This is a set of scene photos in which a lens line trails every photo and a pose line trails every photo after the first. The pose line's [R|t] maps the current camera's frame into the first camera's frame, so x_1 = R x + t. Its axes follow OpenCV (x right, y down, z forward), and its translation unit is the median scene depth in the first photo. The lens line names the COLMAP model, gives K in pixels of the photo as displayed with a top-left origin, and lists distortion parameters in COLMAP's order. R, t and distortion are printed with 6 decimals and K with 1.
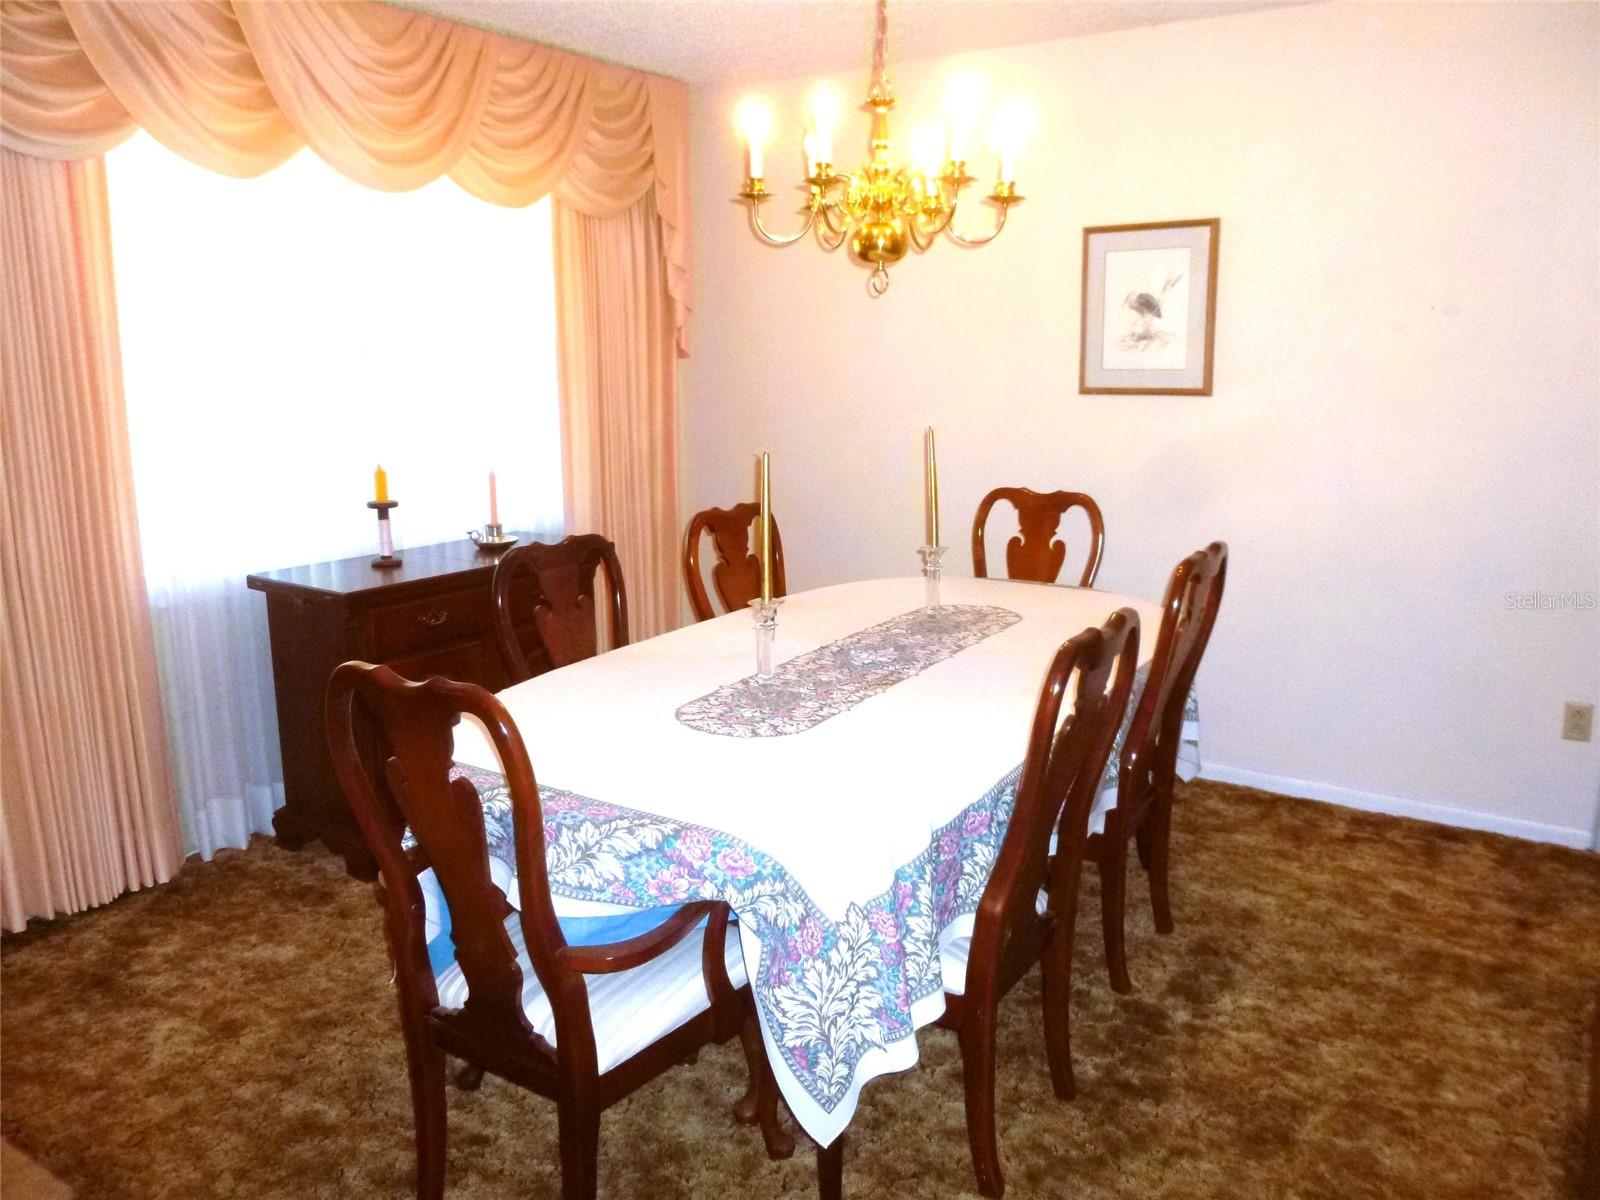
lens RADIAL K [[1203.1, 0, 800.3], [0, 1203.1, 610.7], [0, 0, 1]] dist [-0.061396, 0.038623]
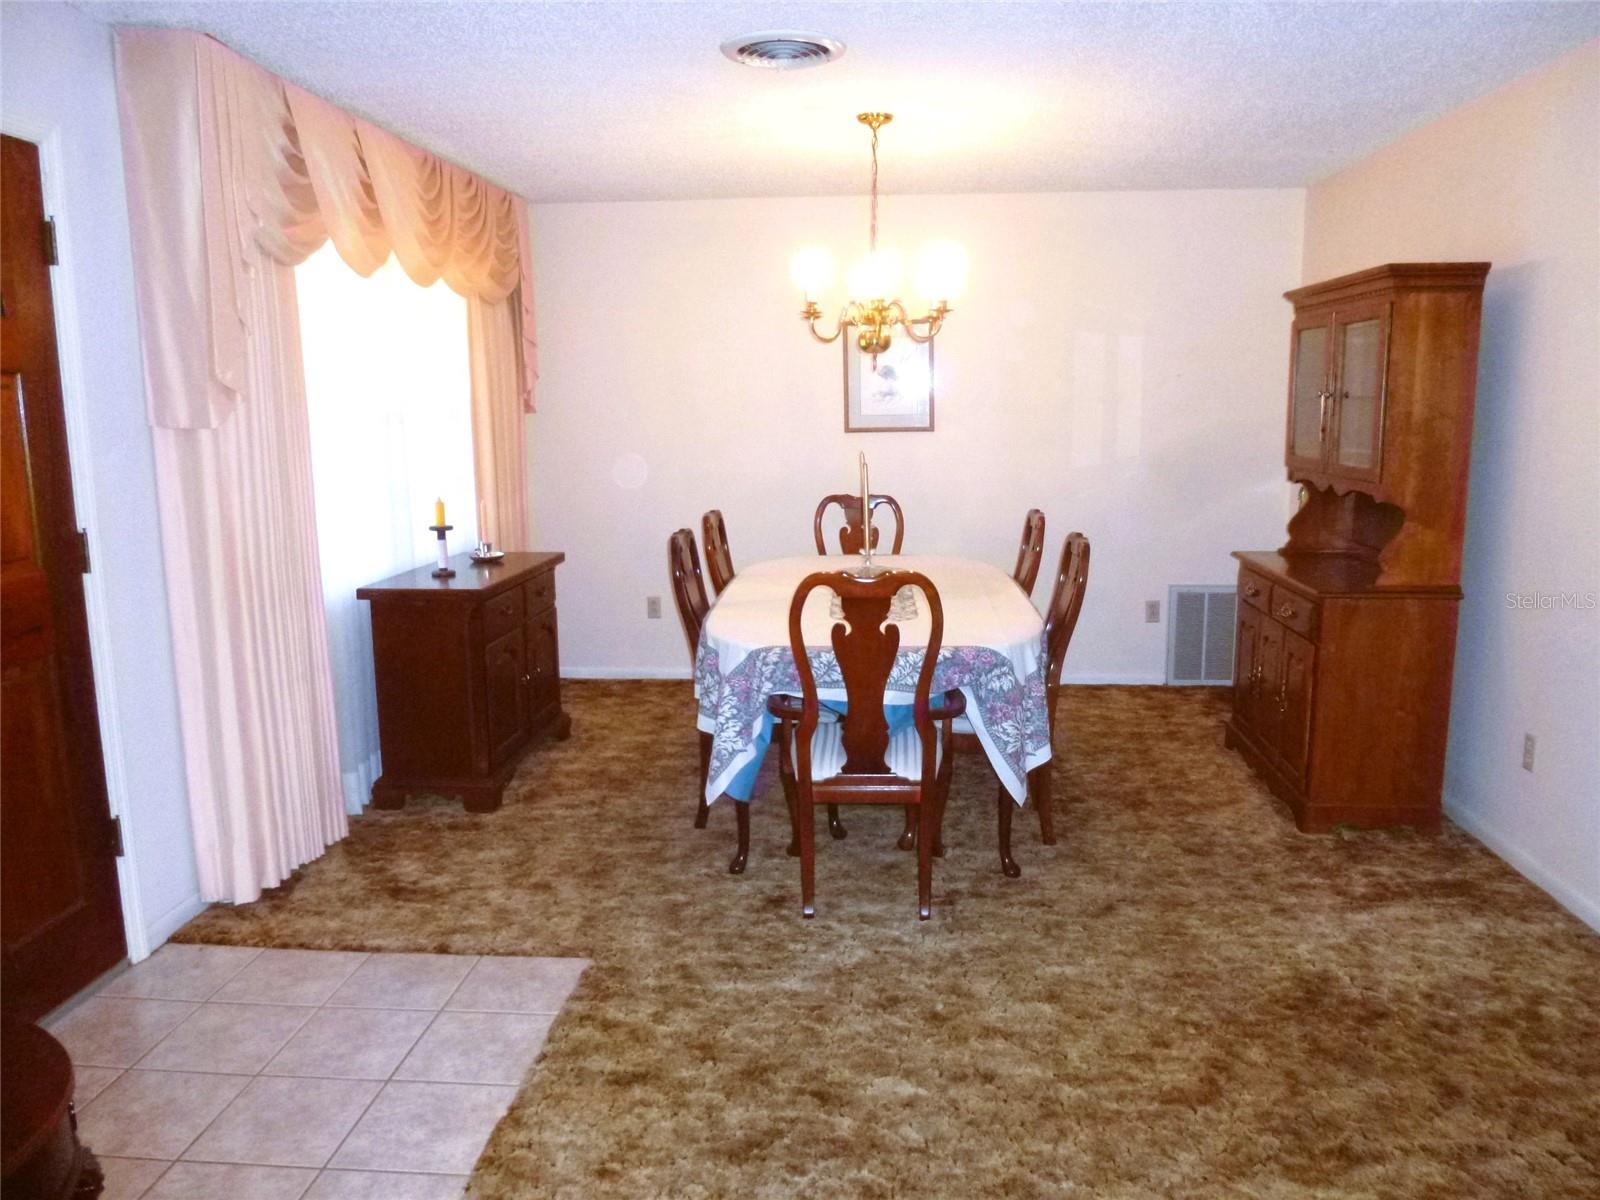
lens RADIAL K [[1203.1, 0, 800.3], [0, 1203.1, 610.7], [0, 0, 1]] dist [-0.061396, 0.038623]
pose [[0.873473, -0.092107, 0.478080, -0.635528], [0.113813, 0.993364, -0.016559, 0.064590], [-0.473383, 0.068875, 0.878160, -0.303676]]
